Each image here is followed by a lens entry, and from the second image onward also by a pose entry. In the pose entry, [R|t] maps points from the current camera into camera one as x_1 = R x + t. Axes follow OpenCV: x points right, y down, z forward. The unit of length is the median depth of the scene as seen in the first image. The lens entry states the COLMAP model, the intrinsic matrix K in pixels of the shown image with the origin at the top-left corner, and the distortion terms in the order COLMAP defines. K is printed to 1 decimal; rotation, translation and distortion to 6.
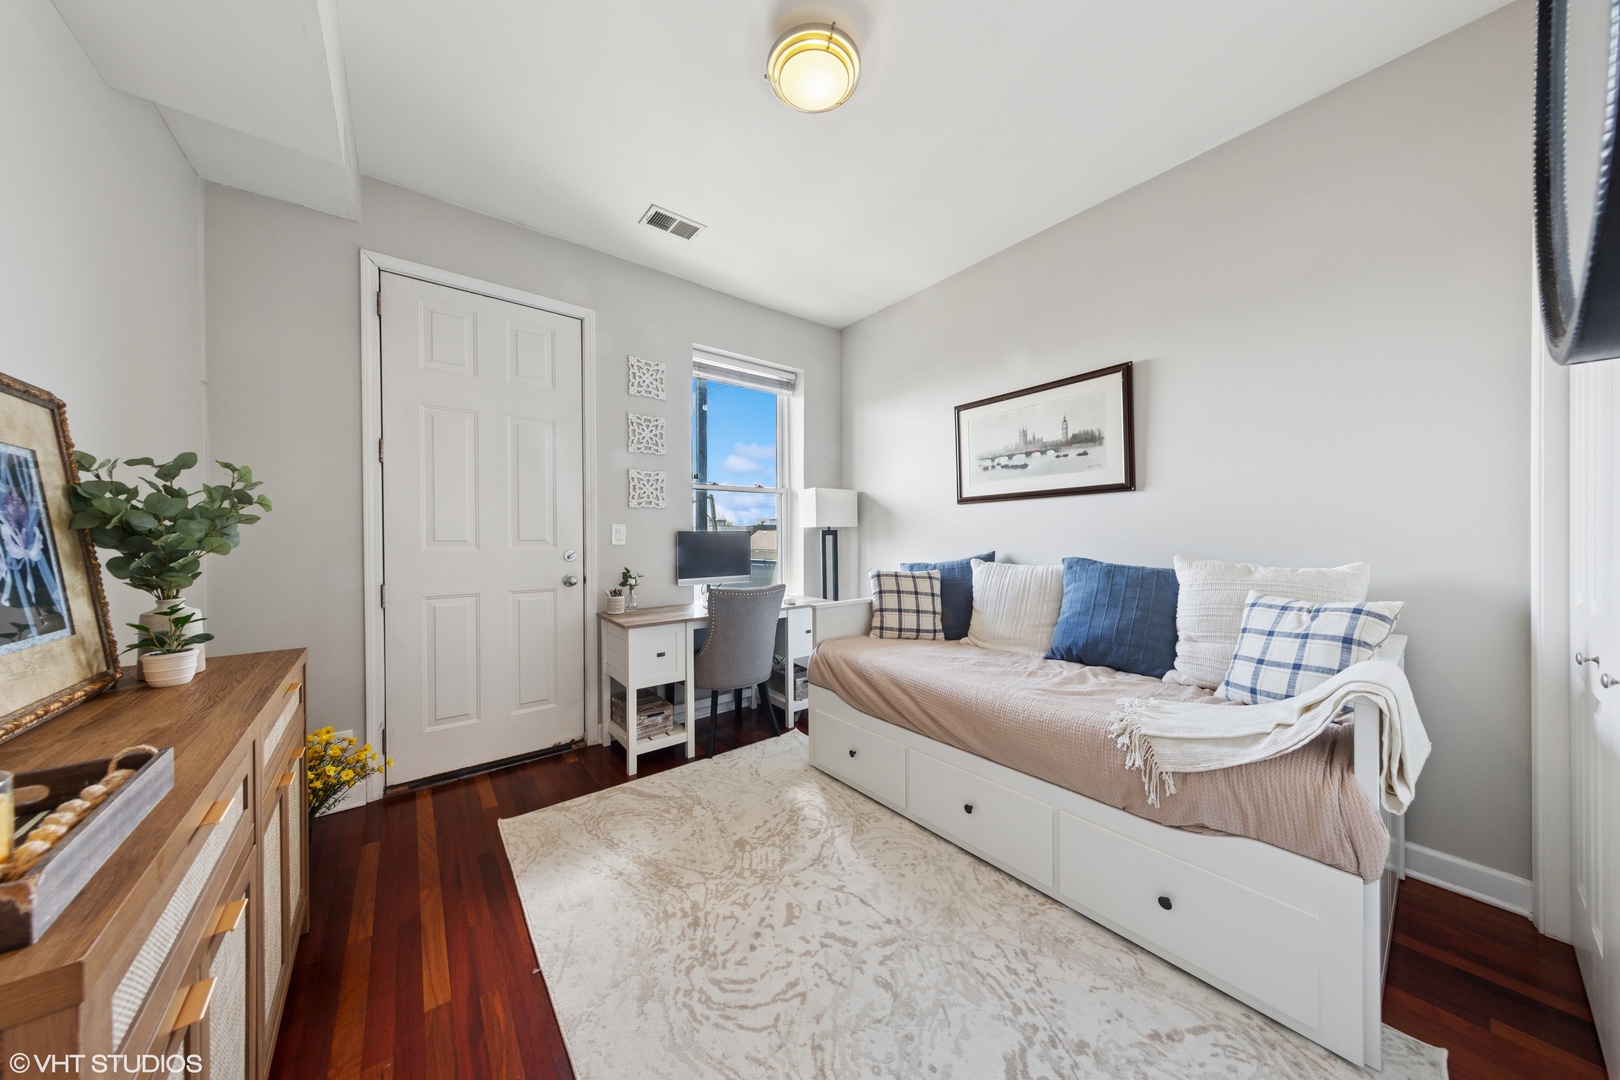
lens RADIAL K [[511.1, 0, 811.1], [0, 511.1, 535.2], [0, 0, 1]] dist [0.008175, -0.001121]
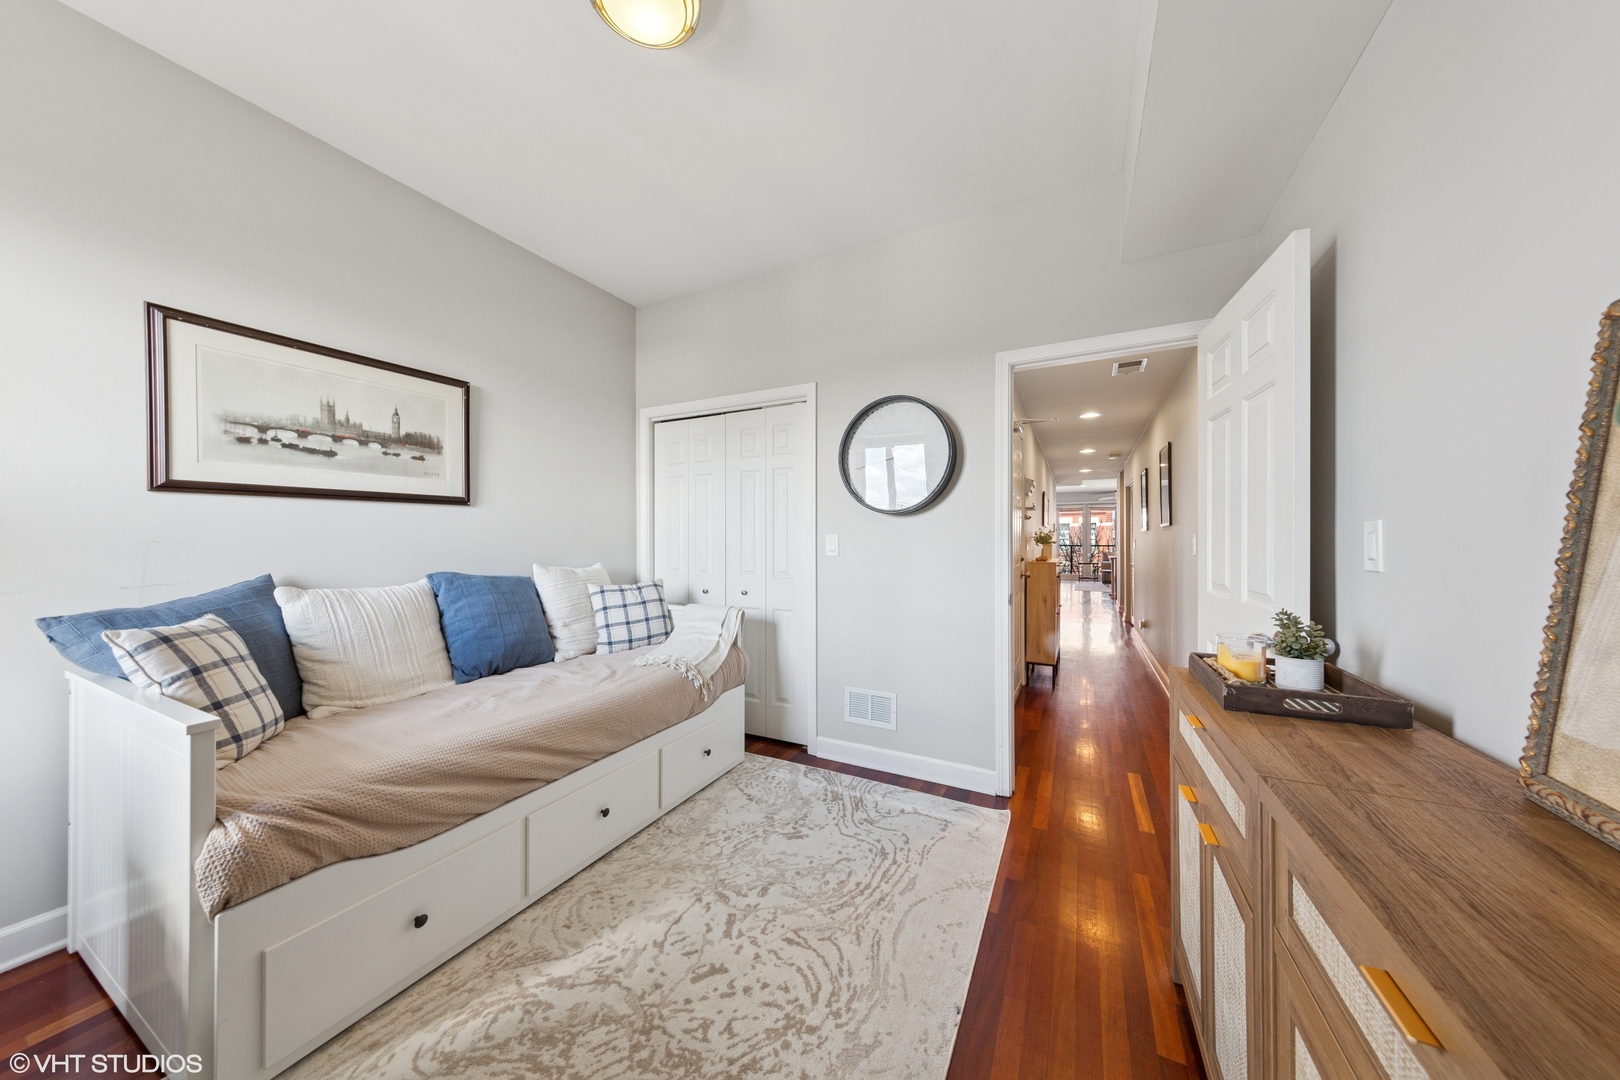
lens RADIAL K [[511.1, 0, 813.7], [0, 511.1, 544.2], [0, 0, 1]] dist [0.008175, -0.001121]
pose [[-0.409115, 0.005859, 0.912464, -0.846965], [0.008355, 0.999962, -0.002675, 0.001011], [-0.912444, 0.006529, -0.409149, 1.087539]]
